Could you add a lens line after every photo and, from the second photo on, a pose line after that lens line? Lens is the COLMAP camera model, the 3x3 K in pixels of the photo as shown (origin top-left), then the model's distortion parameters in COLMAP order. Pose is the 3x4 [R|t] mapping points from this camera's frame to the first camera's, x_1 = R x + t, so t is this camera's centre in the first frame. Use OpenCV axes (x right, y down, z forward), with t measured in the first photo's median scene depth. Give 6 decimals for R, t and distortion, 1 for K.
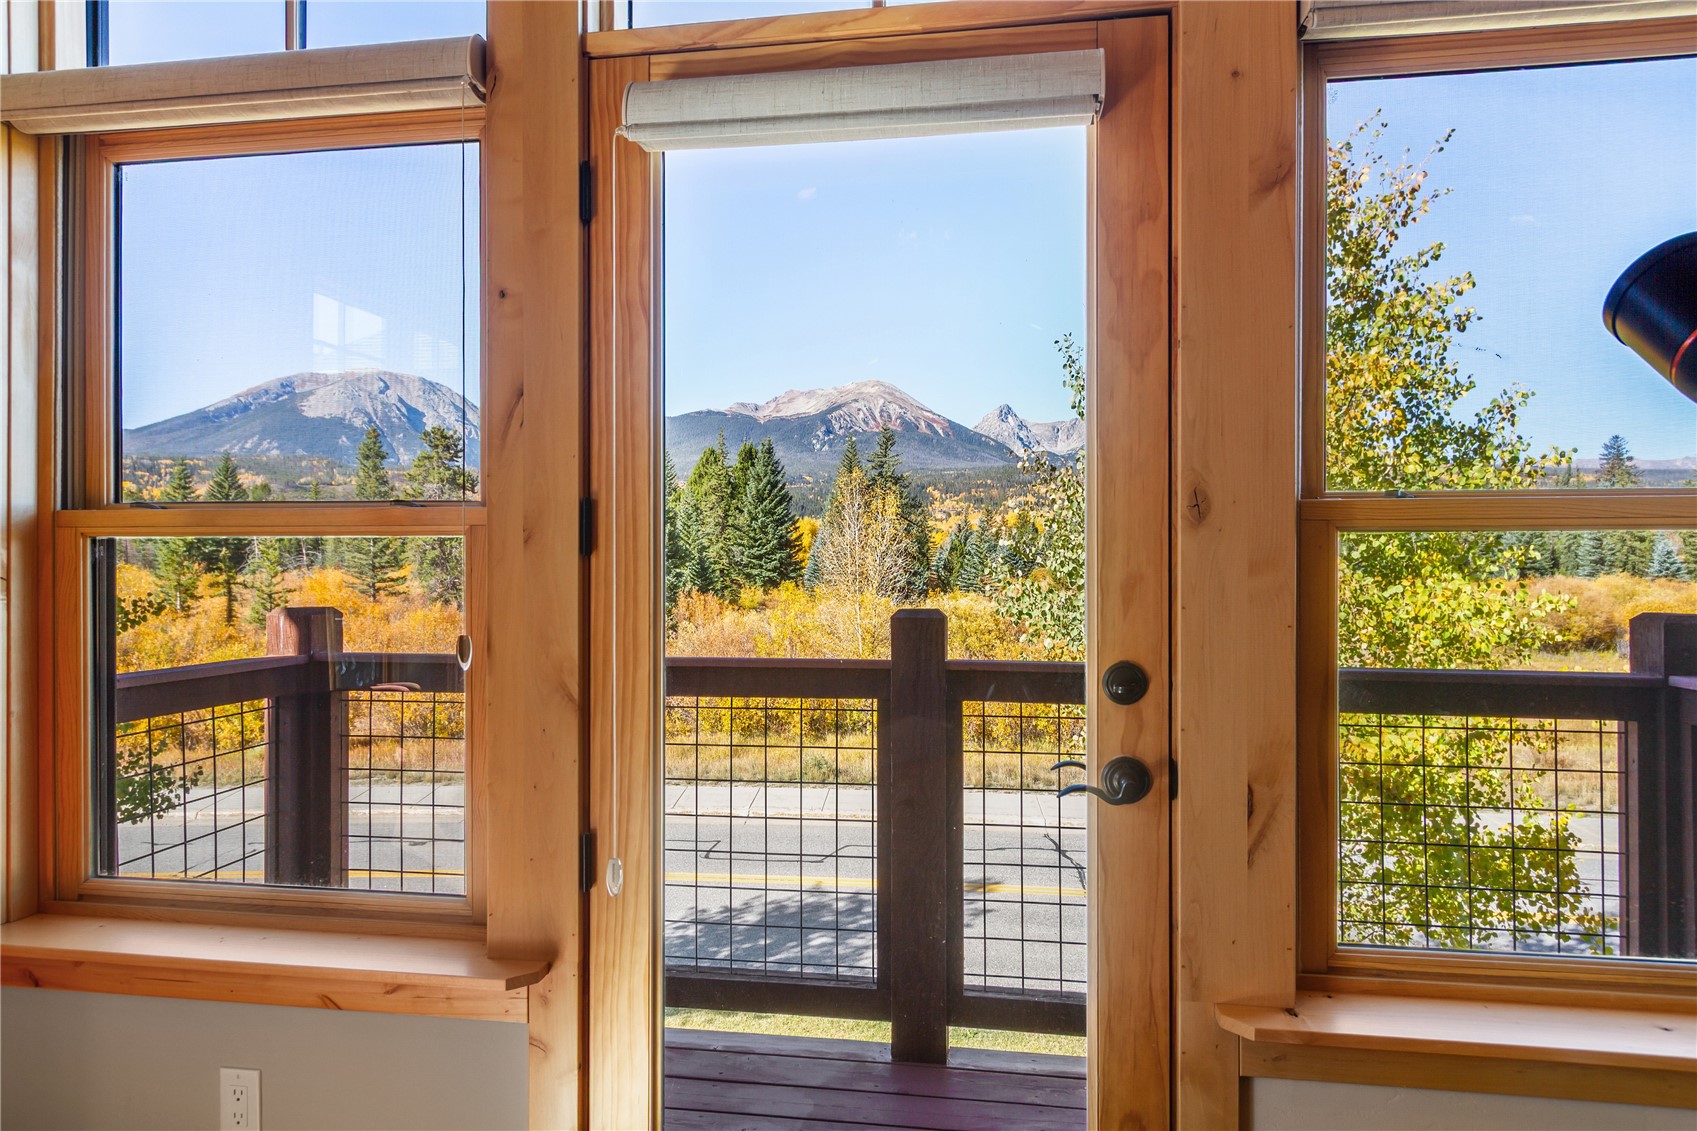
lens RADIAL K [[1006.4, 0, 839.3], [0, 1006.4, 557.1], [0, 0, 1]] dist [0.006460, 0.000254]
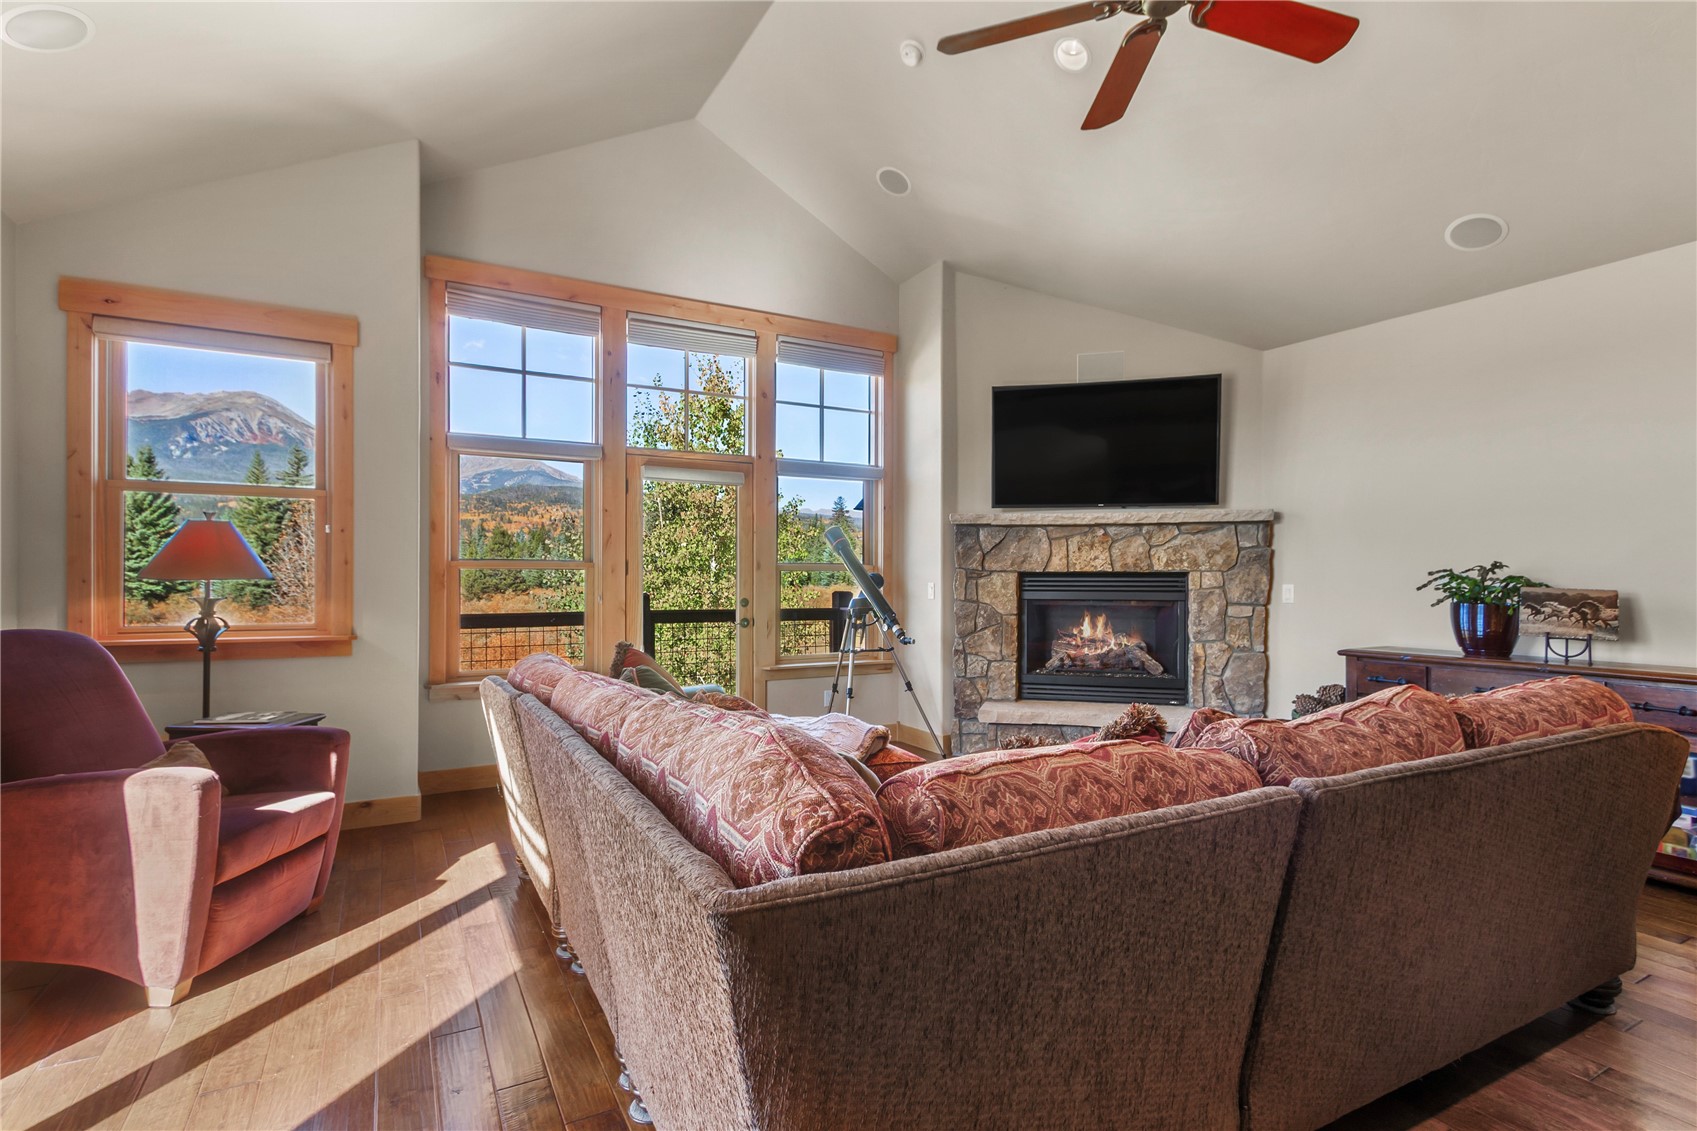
lens RADIAL K [[813.6, 0, 847.6], [0, 813.6, 577.4], [0, 0, 1]] dist [0.011066, -0.007708]
pose [[0.786935, 0.002039, 0.617033, -0.039119], [-0.006101, 0.999971, 0.004477, -0.000304], [-0.617006, -0.007288, 0.786925, -0.053547]]
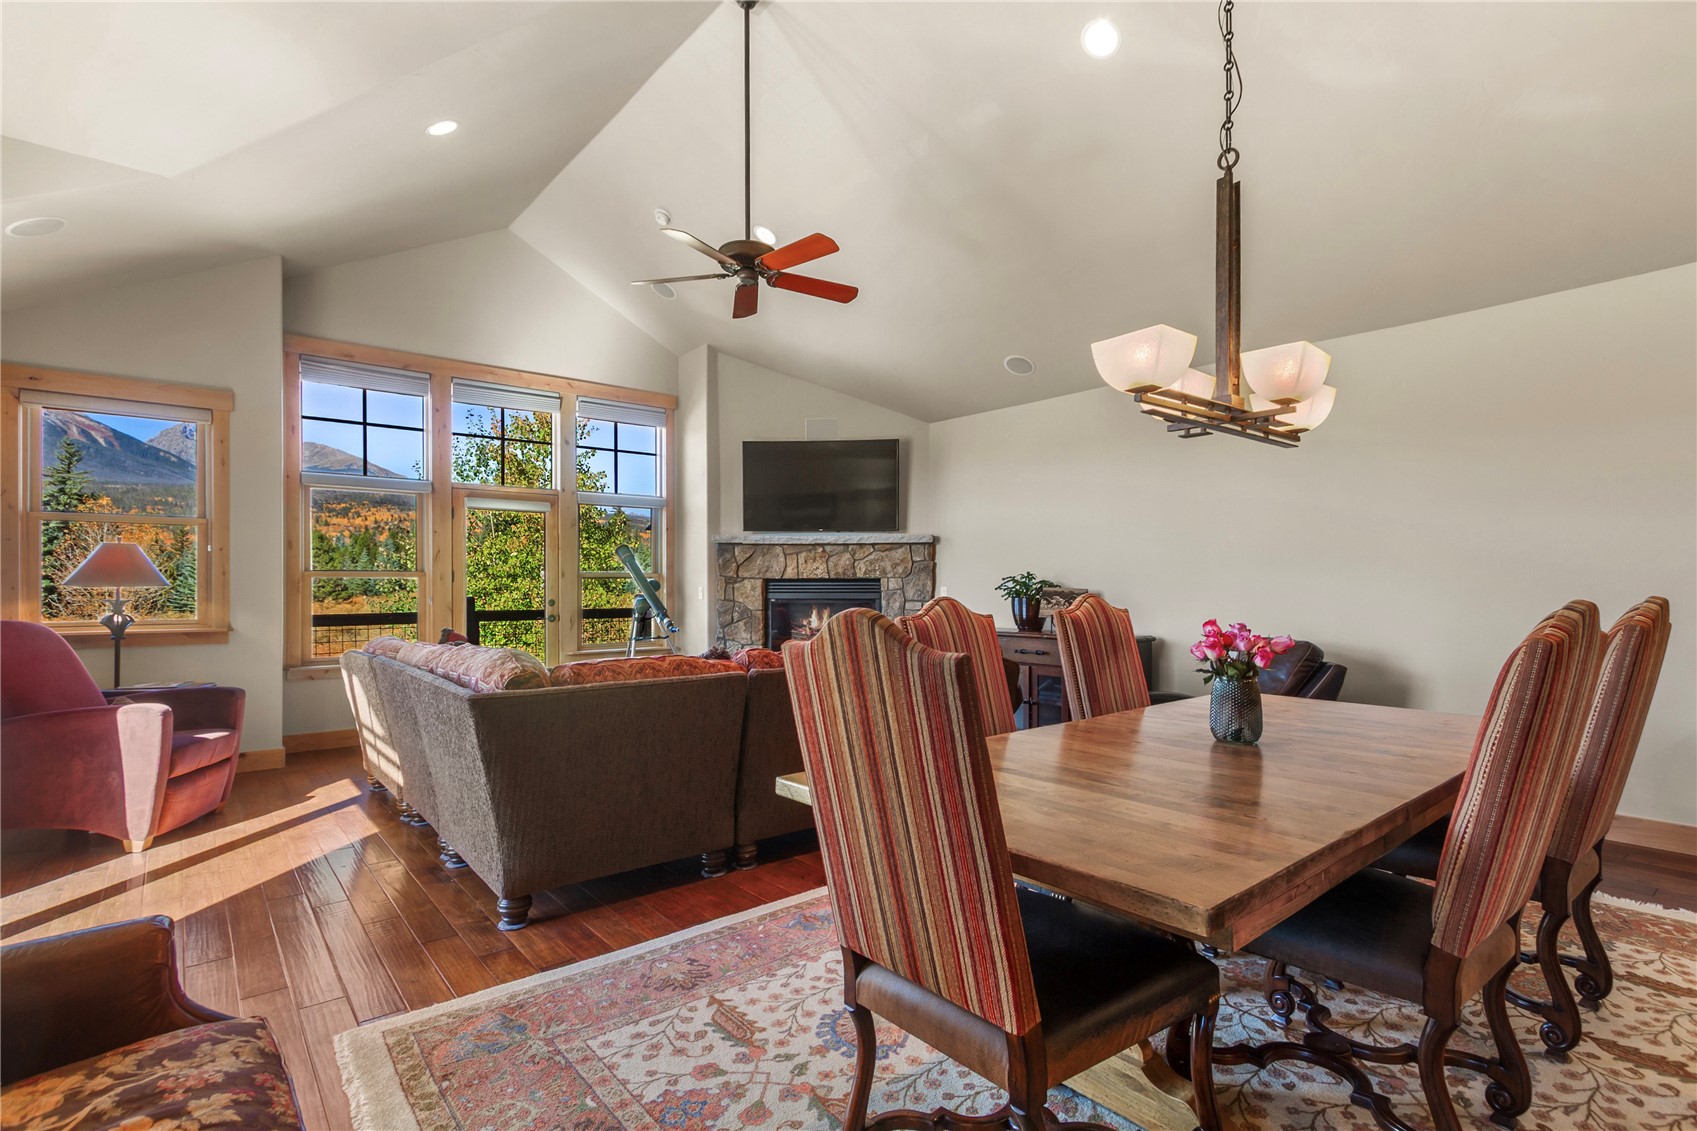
lens RADIAL K [[813.6, 0, 849.6], [0, 813.6, 584.9], [0, 0, 1]] dist [0.011066, -0.007708]
pose [[0.666763, -0.002463, 0.745266, -0.050603], [-0.002616, 0.999981, 0.005645, -0.000406], [-0.745265, -0.005714, 0.666743, -0.084407]]
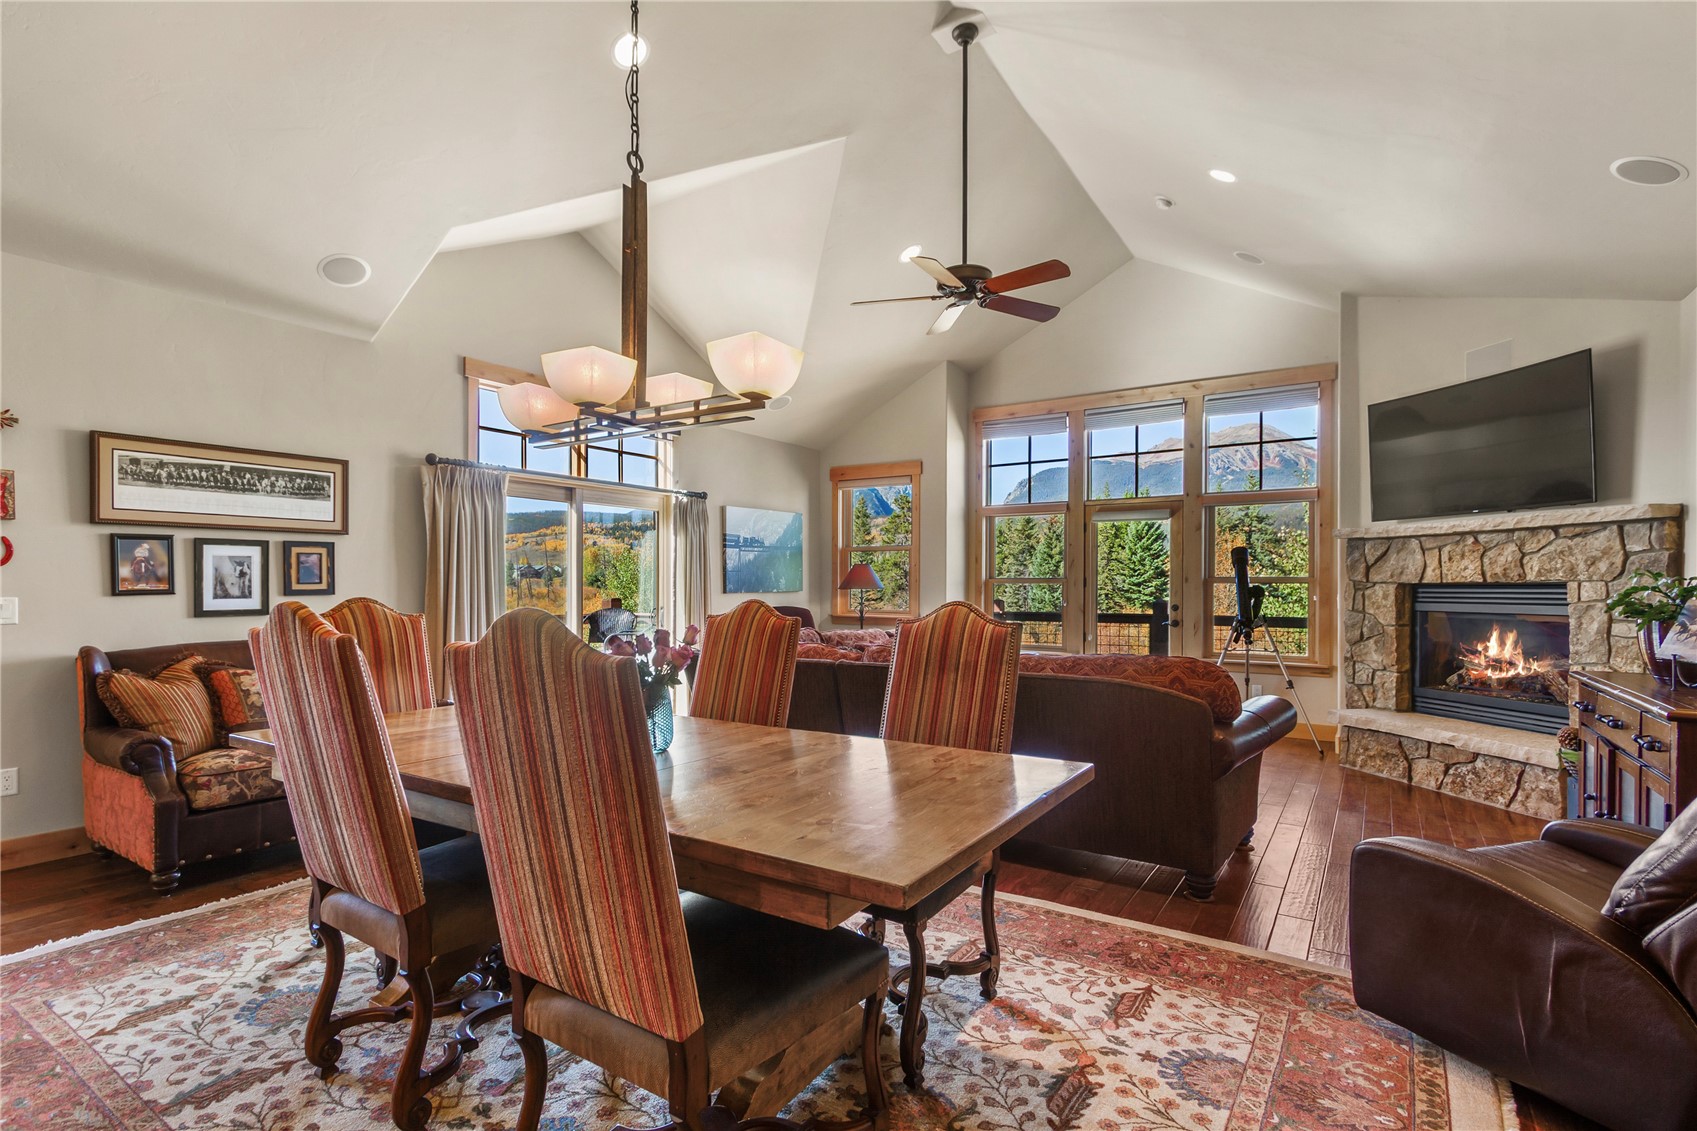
lens RADIAL K [[813.6, 0, 841.0], [0, 813.6, 589.7], [0, 0, 1]] dist [0.011066, -0.007708]
pose [[0.908472, 0.003809, -0.417929, 0.011655], [-0.000868, 0.999974, 0.007228, -0.000511], [0.417945, -0.006203, 0.908451, -0.101362]]
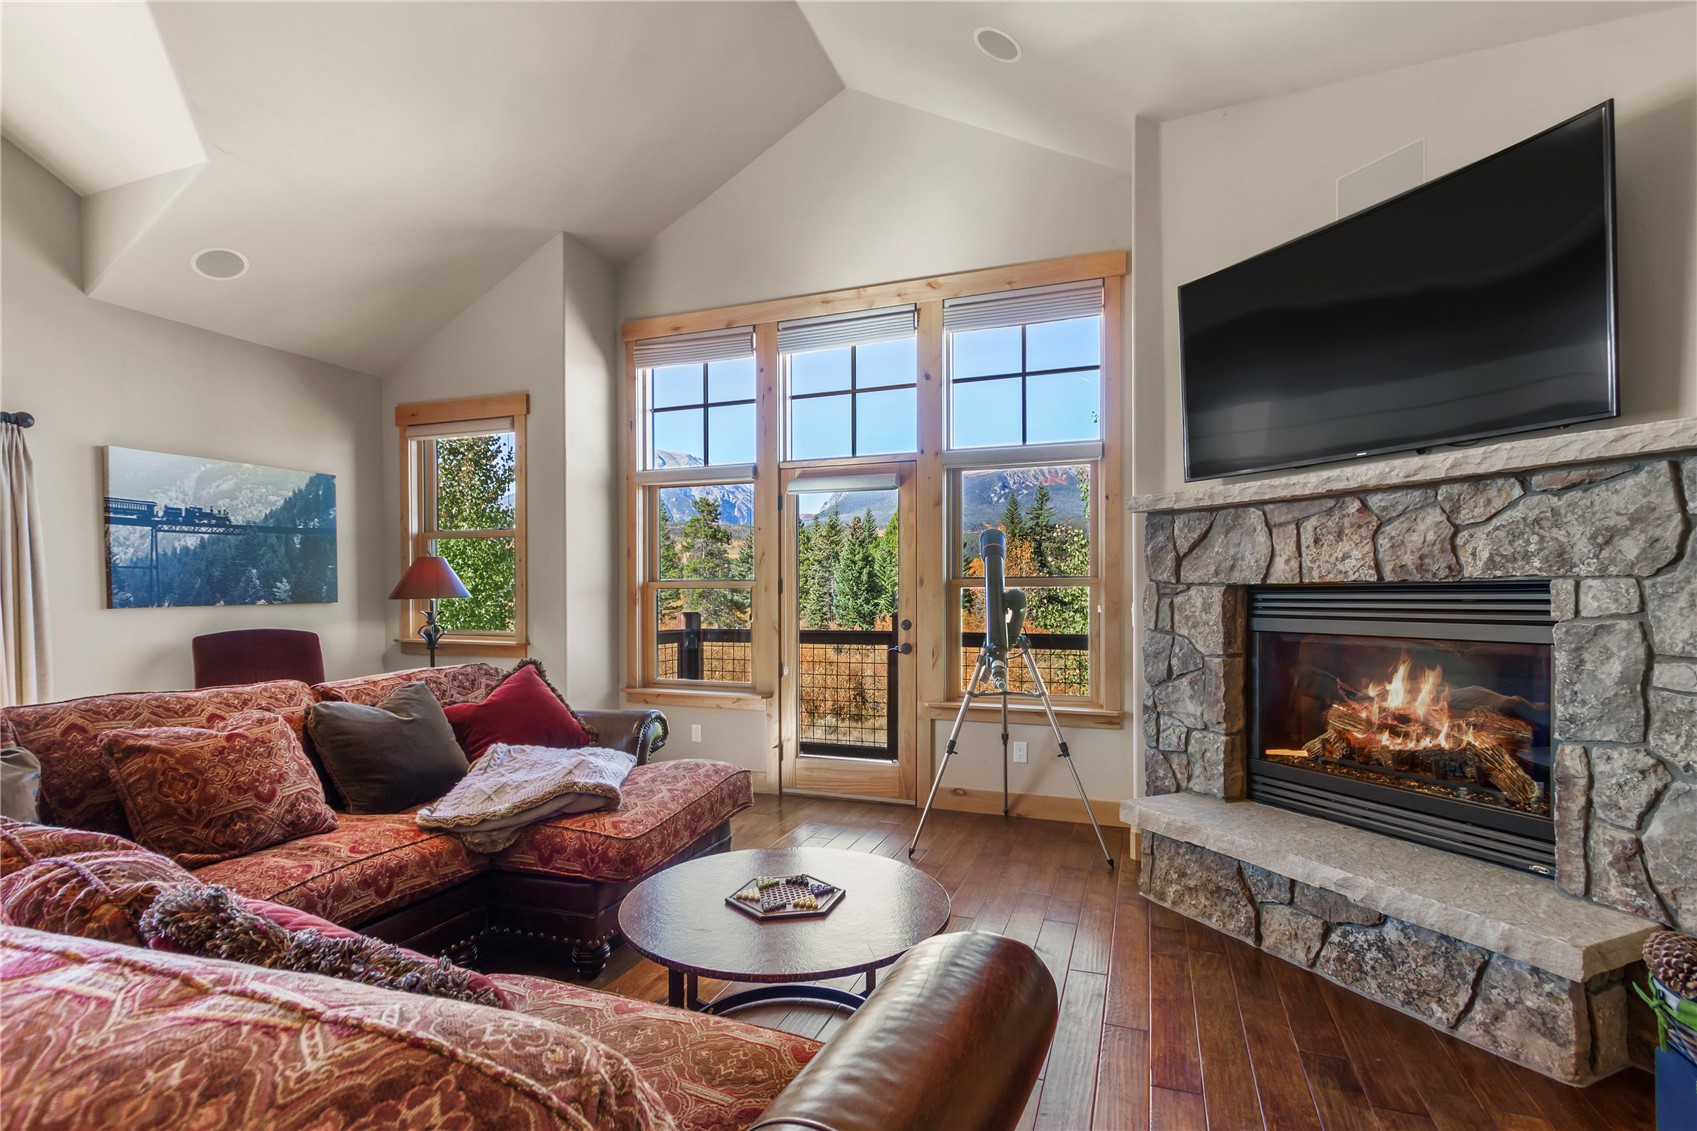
lens RADIAL K [[813.6, 0, 836.2], [0, 813.6, 596.9], [0, 0, 1]] dist [0.011066, -0.007708]
pose [[0.977128, -0.001323, -0.212646, 0.016155], [0.003000, 0.999967, 0.007564, -0.000308], [0.212629, -0.008029, 0.977100, -0.052170]]
